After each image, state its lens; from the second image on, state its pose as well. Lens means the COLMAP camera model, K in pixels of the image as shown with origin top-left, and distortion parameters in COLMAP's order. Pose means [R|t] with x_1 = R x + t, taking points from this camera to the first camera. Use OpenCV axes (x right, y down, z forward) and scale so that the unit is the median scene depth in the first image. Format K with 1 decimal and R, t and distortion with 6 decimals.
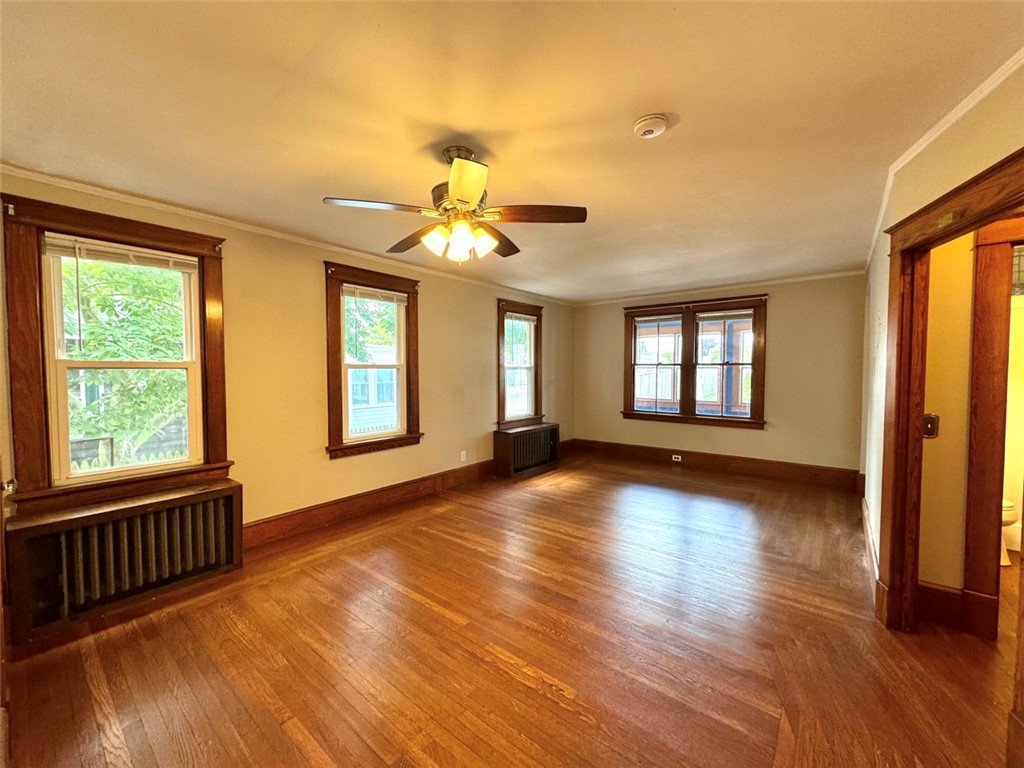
lens RADIAL K [[411.1, 0, 506.6], [0, 411.1, 383.6], [0, 0, 1]] dist [-0.003766, -0.000198]
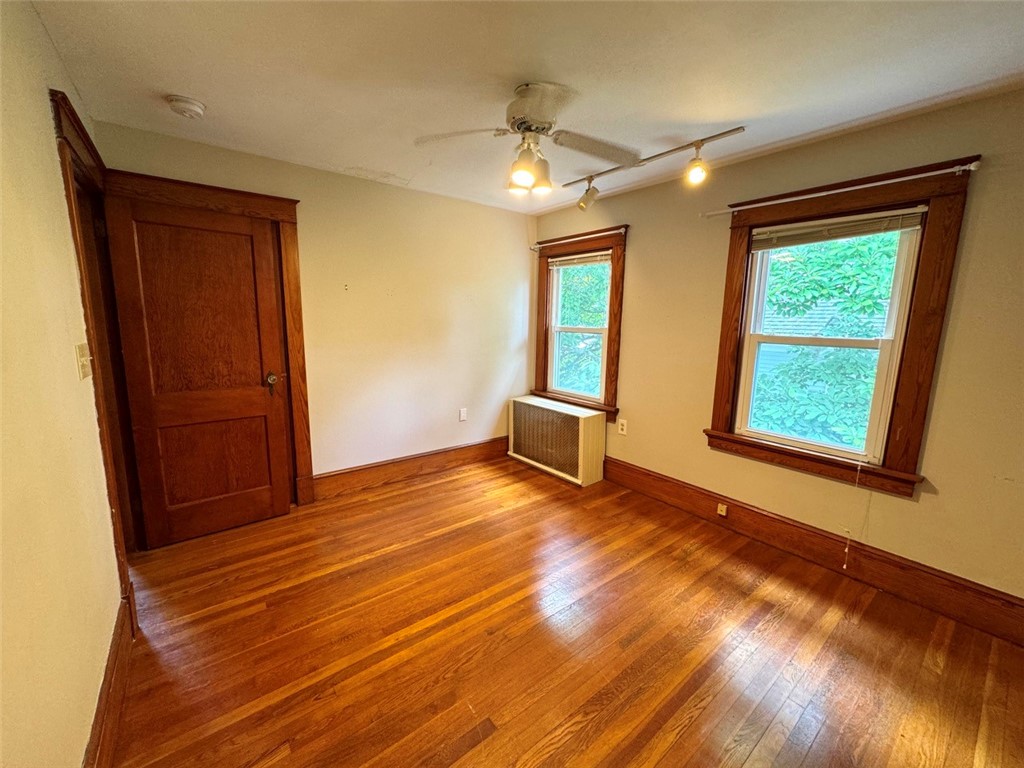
lens RADIAL K [[411.1, 0, 518.2], [0, 411.1, 378.7], [0, 0, 1]] dist [-0.003766, -0.000198]
pose [[-0.218280, 0.152667, -0.963871, 0.468499], [-0.062059, 0.983517, 0.169833, -0.073837], [0.973911, 0.096888, -0.205208, 0.755829]]
